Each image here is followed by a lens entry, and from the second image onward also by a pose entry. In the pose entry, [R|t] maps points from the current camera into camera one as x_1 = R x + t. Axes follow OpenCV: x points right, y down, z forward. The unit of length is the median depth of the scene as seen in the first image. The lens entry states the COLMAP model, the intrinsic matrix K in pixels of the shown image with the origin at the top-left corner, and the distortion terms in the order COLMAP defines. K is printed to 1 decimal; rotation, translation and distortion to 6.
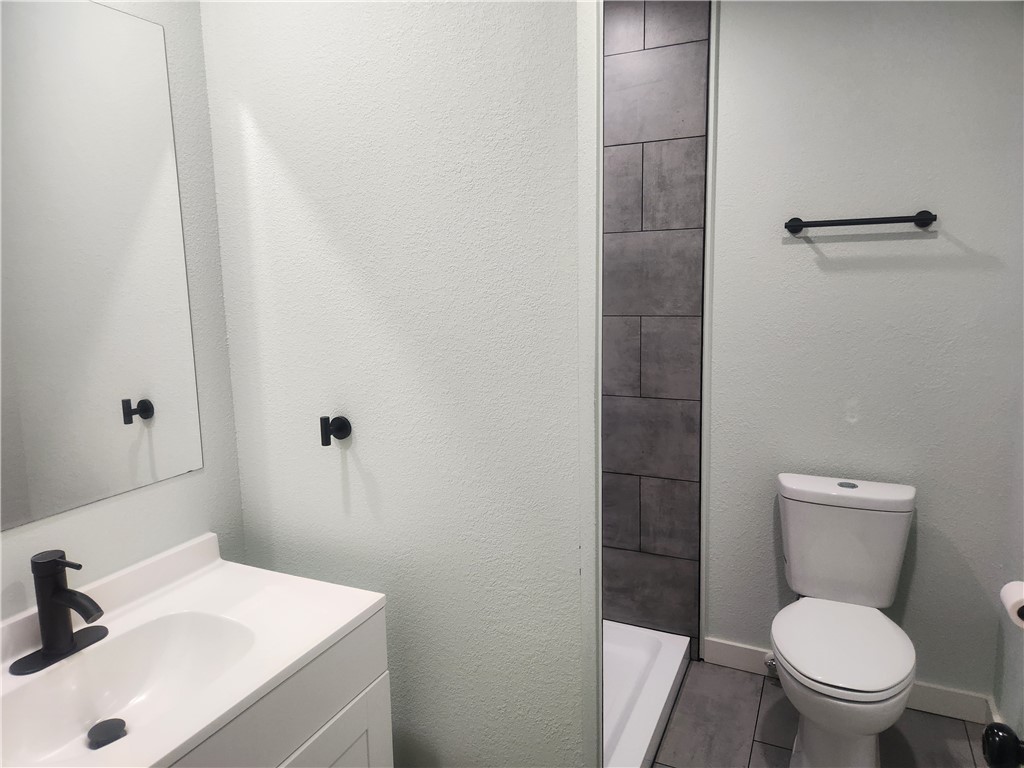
lens RADIAL K [[691.3, 0, 508.4], [0, 691.3, 377.6], [0, 0, 1]] dist [0.068043, -0.062367]
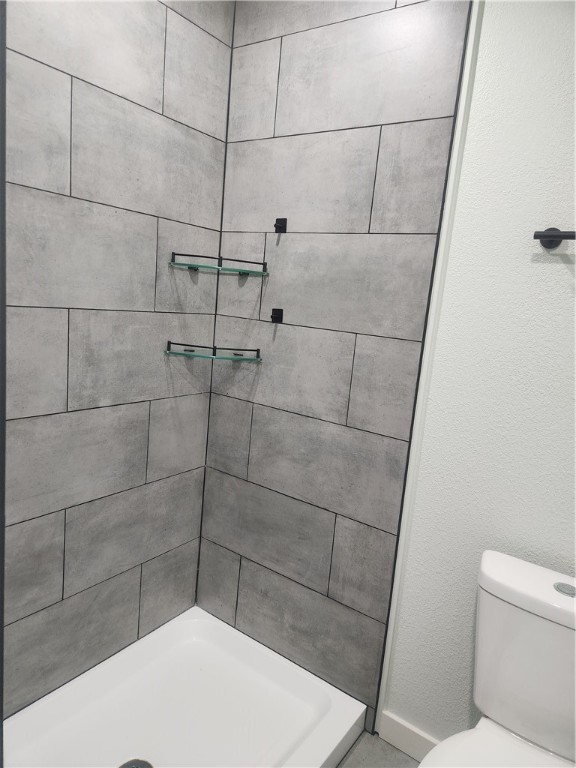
lens RADIAL K [[518.5, 0, 290.1], [0, 518.5, 384.7], [0, 0, 1]] dist [0.068043, -0.062367]
pose [[0.980740, 0.138778, -0.137440, 0.209295], [-0.135682, 0.990245, 0.031695, -0.035327], [0.140498, -0.012436, 0.990003, 0.352499]]
